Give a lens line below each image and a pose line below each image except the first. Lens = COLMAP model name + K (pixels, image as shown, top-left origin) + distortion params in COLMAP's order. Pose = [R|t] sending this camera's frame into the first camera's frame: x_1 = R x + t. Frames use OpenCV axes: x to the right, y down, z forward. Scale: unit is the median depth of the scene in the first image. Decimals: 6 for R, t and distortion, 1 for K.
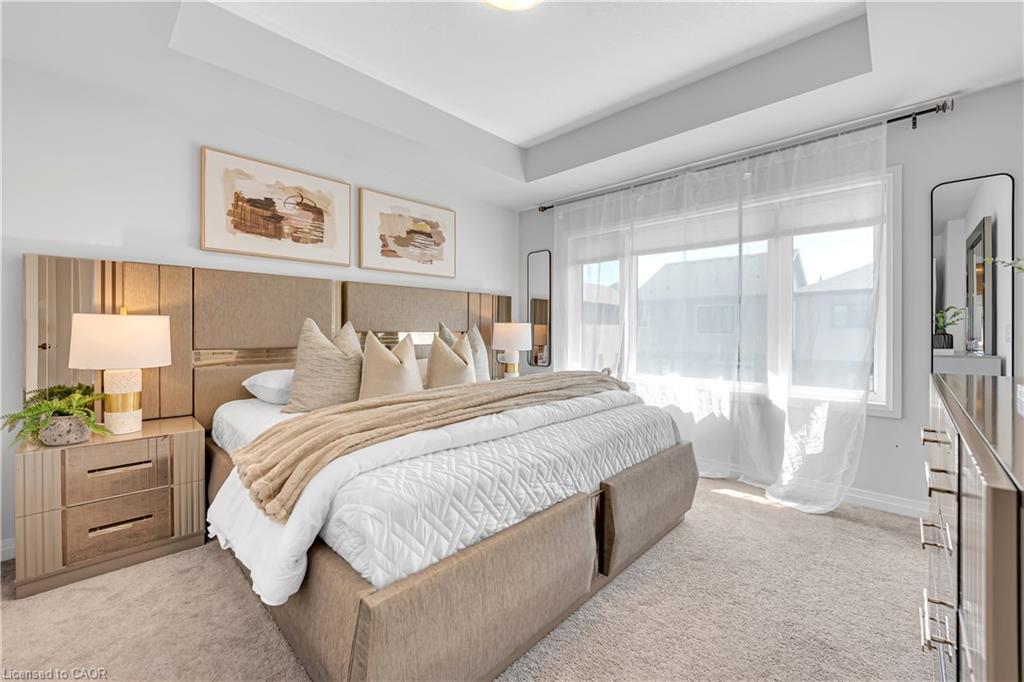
lens RADIAL K [[431.4, 0, 497.9], [0, 431.4, 339.6], [0, 0, 1]] dist [0.022347, -0.000148]
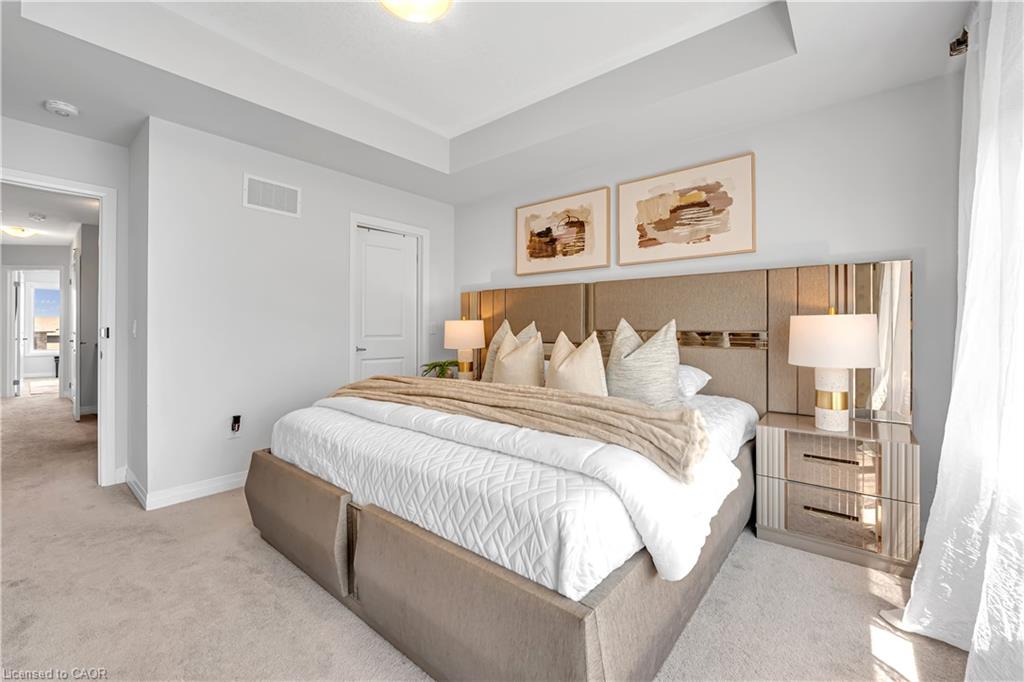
lens RADIAL K [[431.4, 0, 503.5], [0, 431.4, 327.9], [0, 0, 1]] dist [0.022347, -0.000148]
pose [[0.083484, -0.004800, -0.996498, 0.619609], [-0.020459, 0.999769, -0.006529, -0.013157], [0.996299, 0.020932, 0.083367, 0.642115]]
